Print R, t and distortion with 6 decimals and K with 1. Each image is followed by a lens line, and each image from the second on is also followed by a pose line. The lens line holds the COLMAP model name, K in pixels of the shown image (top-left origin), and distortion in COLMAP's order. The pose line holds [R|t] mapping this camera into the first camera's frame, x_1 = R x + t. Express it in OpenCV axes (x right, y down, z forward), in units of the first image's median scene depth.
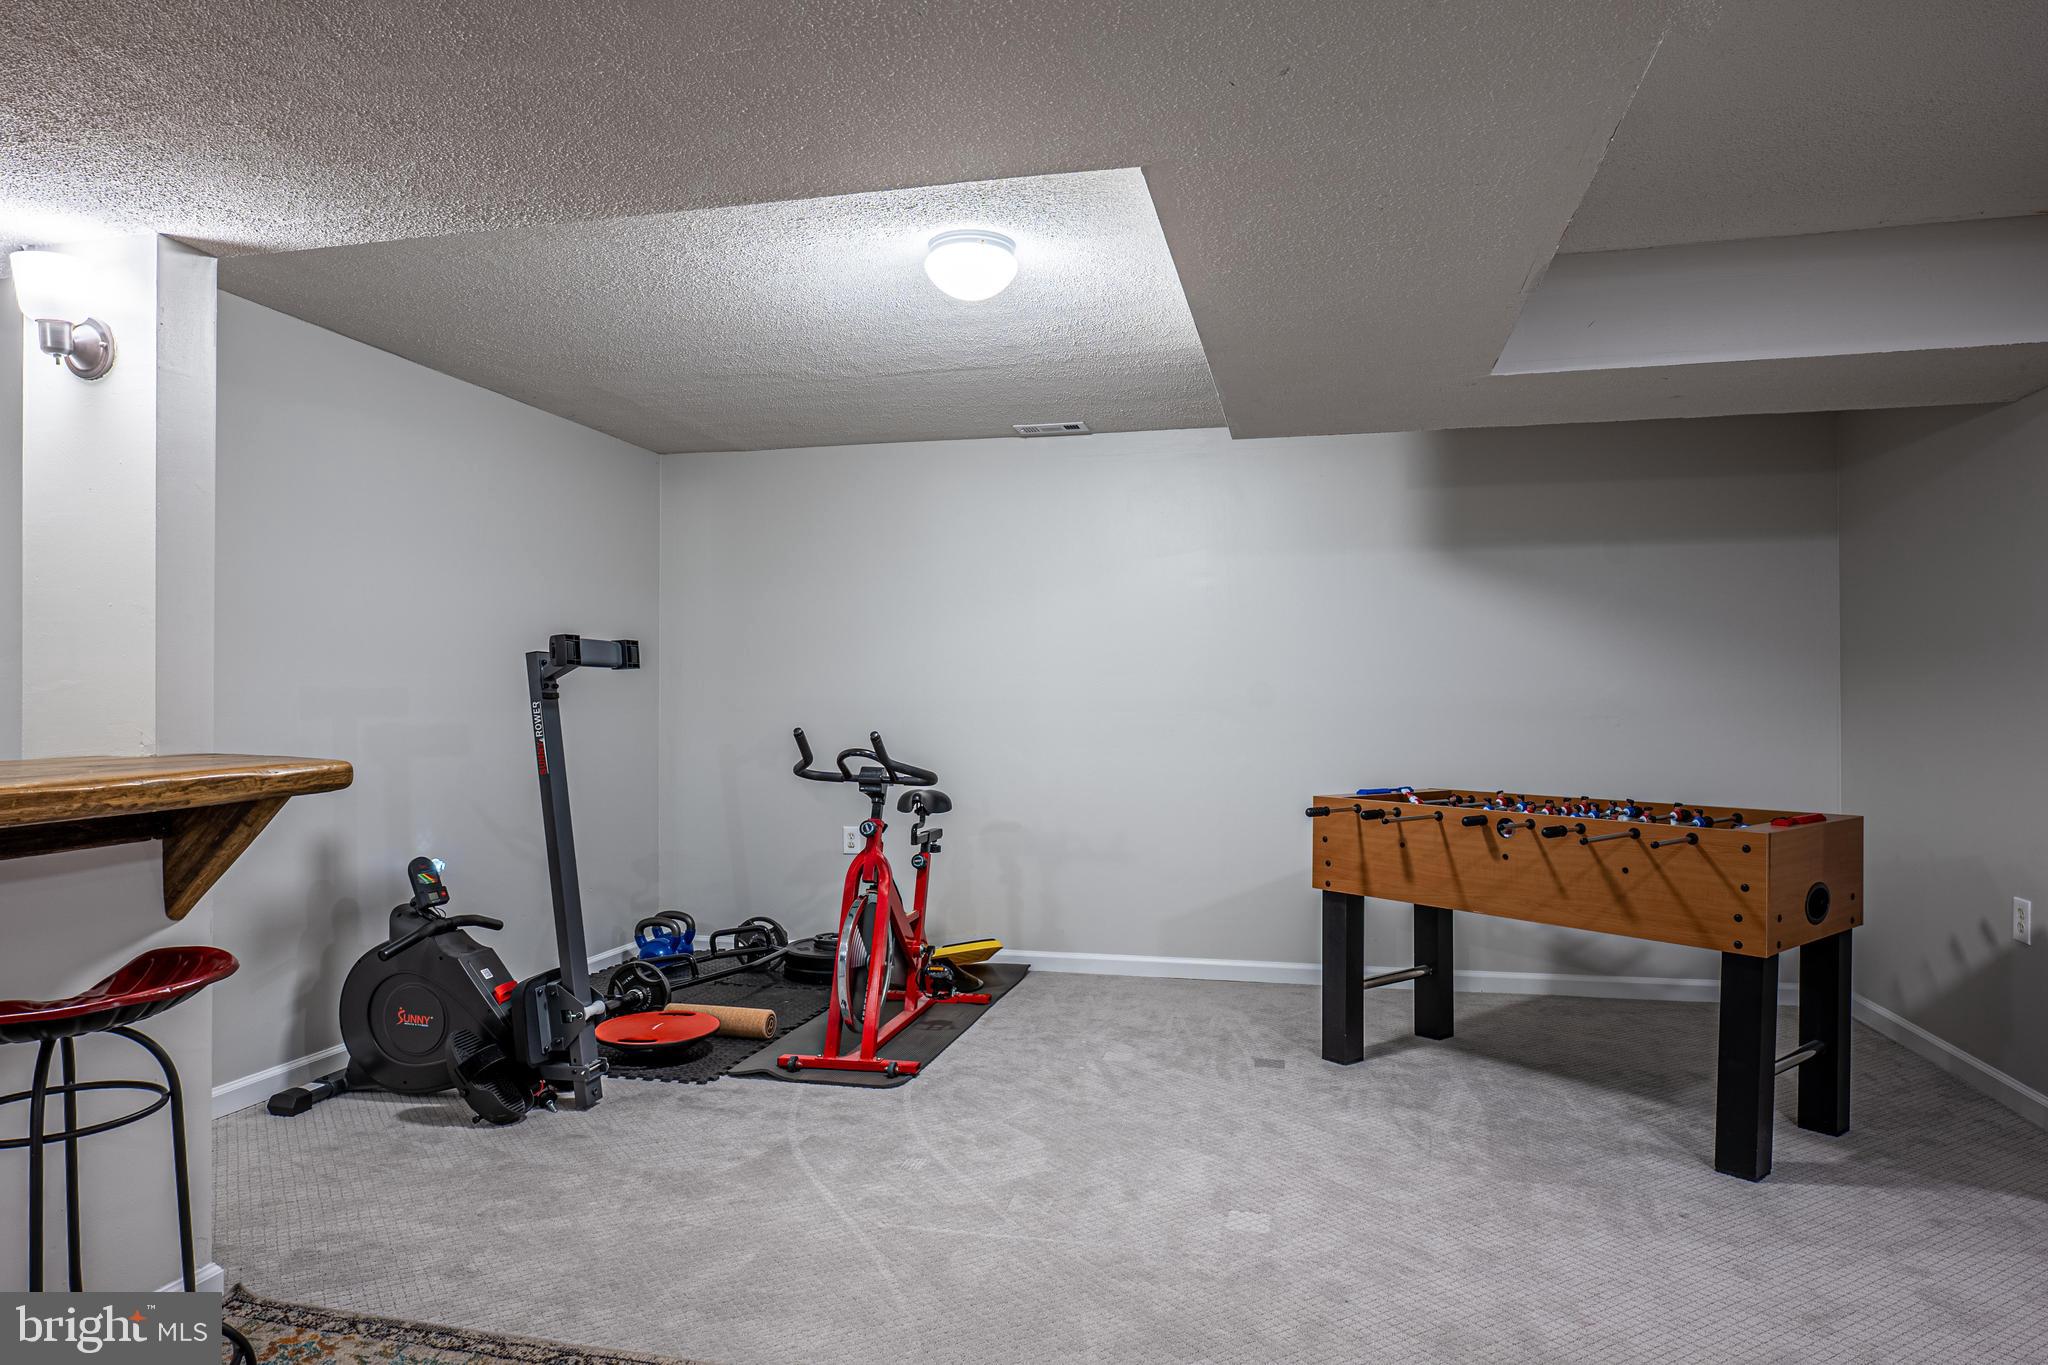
lens RADIAL K [[1215.9, 0, 1021.7], [0, 1215.9, 690.0], [0, 0, 1]] dist [-0.045603, 0.041934]
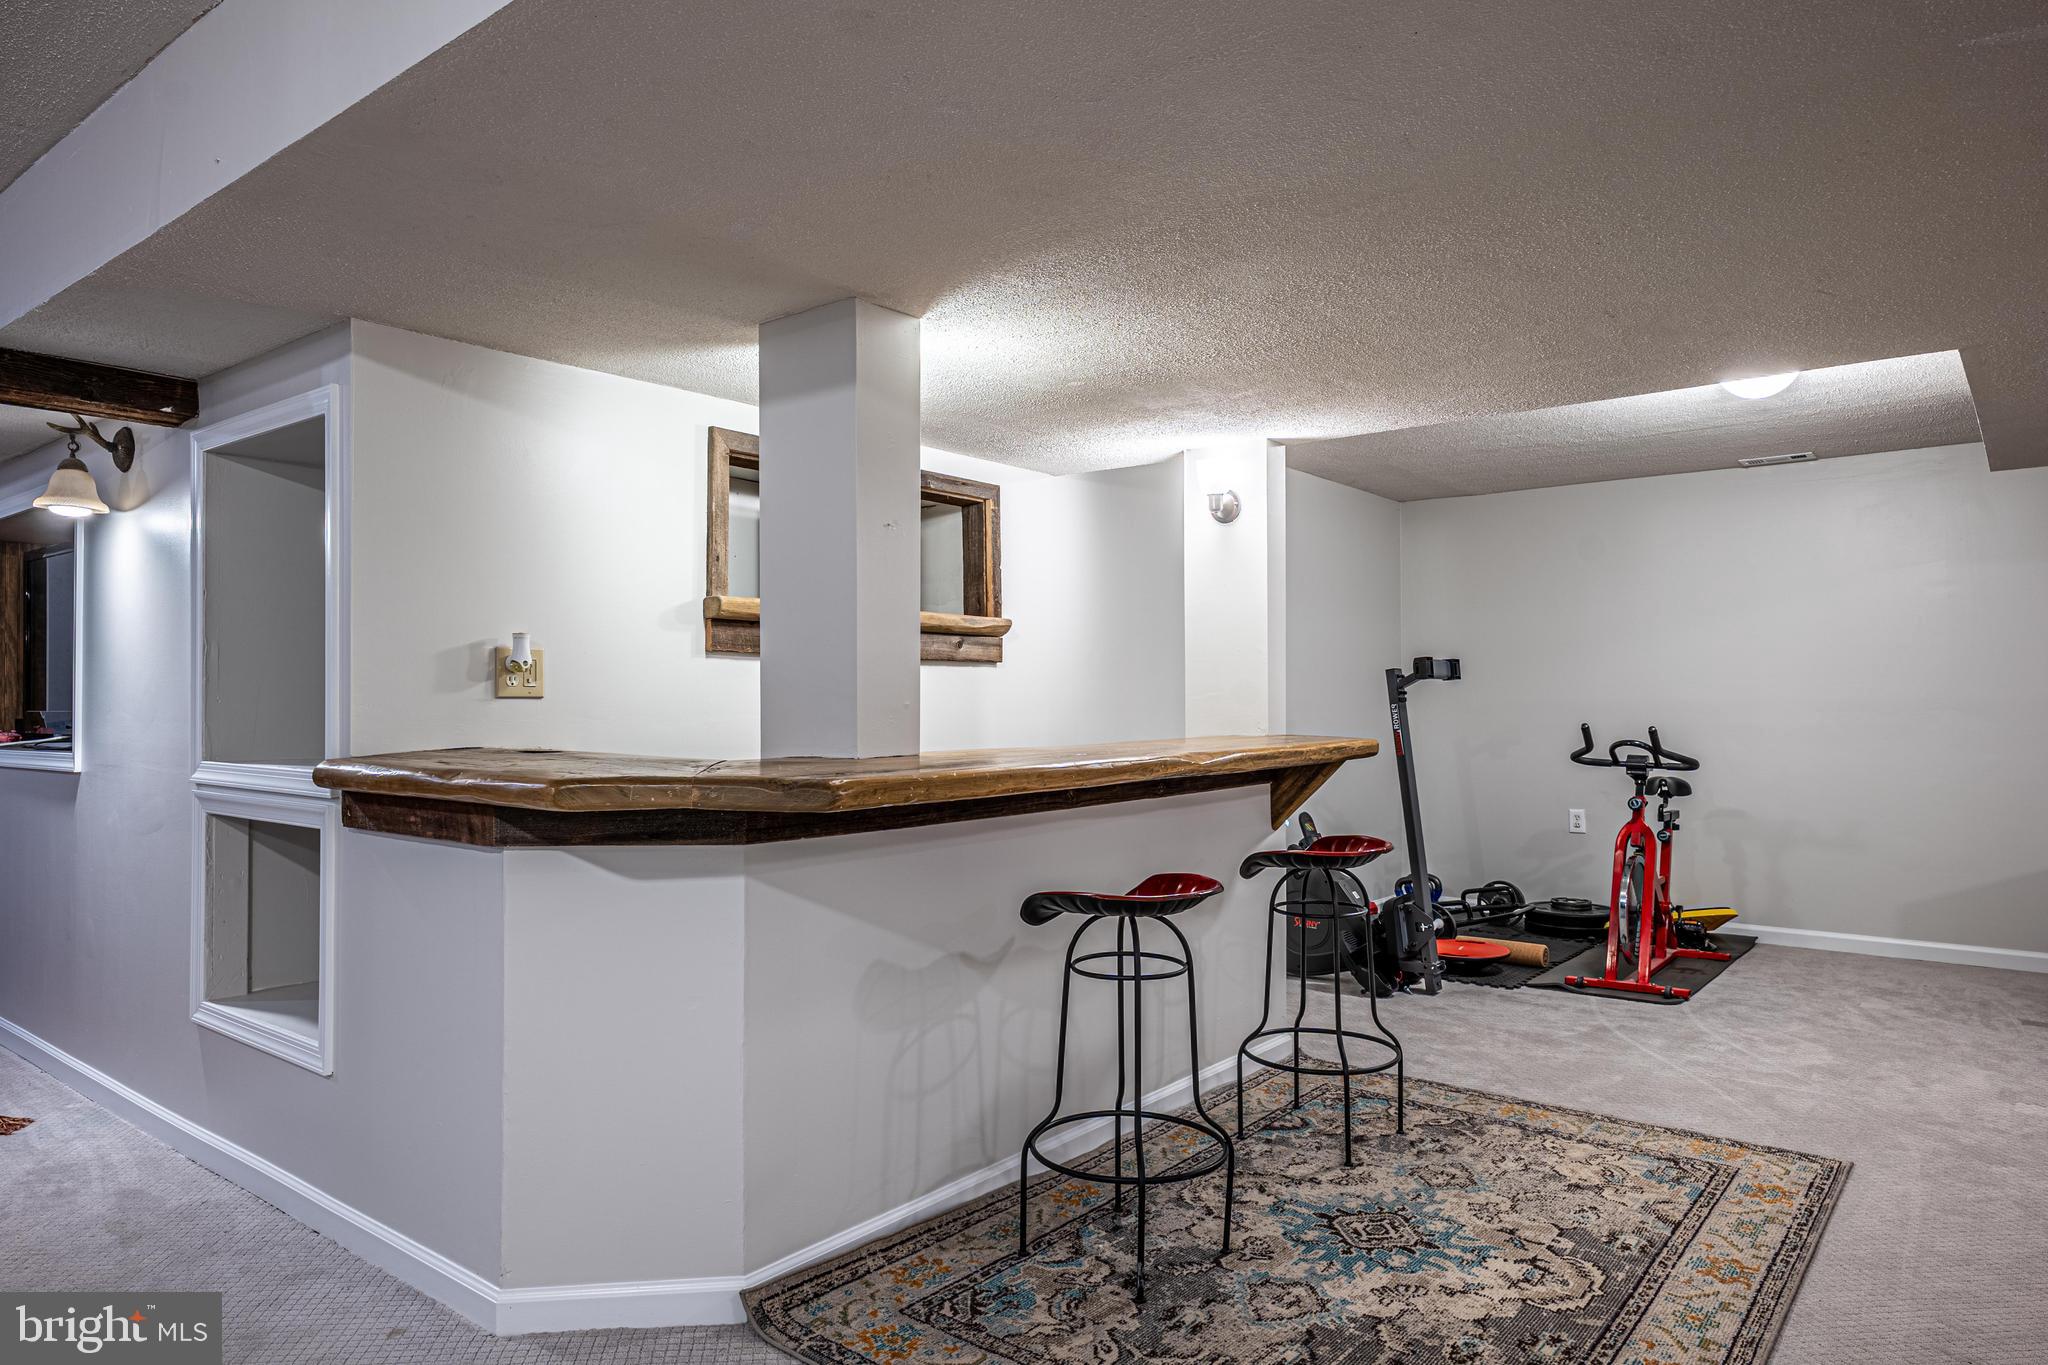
lens RADIAL K [[1262.8, 0, 1020.1], [0, 1262.8, 688.8], [0, 0, 1]] dist [0.003653, 0.000687]
pose [[0.903909, -0.007486, -0.427659, -0.148116], [0.007041, 0.999972, -0.002622, -0.006718], [0.427666, -0.000642, 0.903936, -0.480092]]
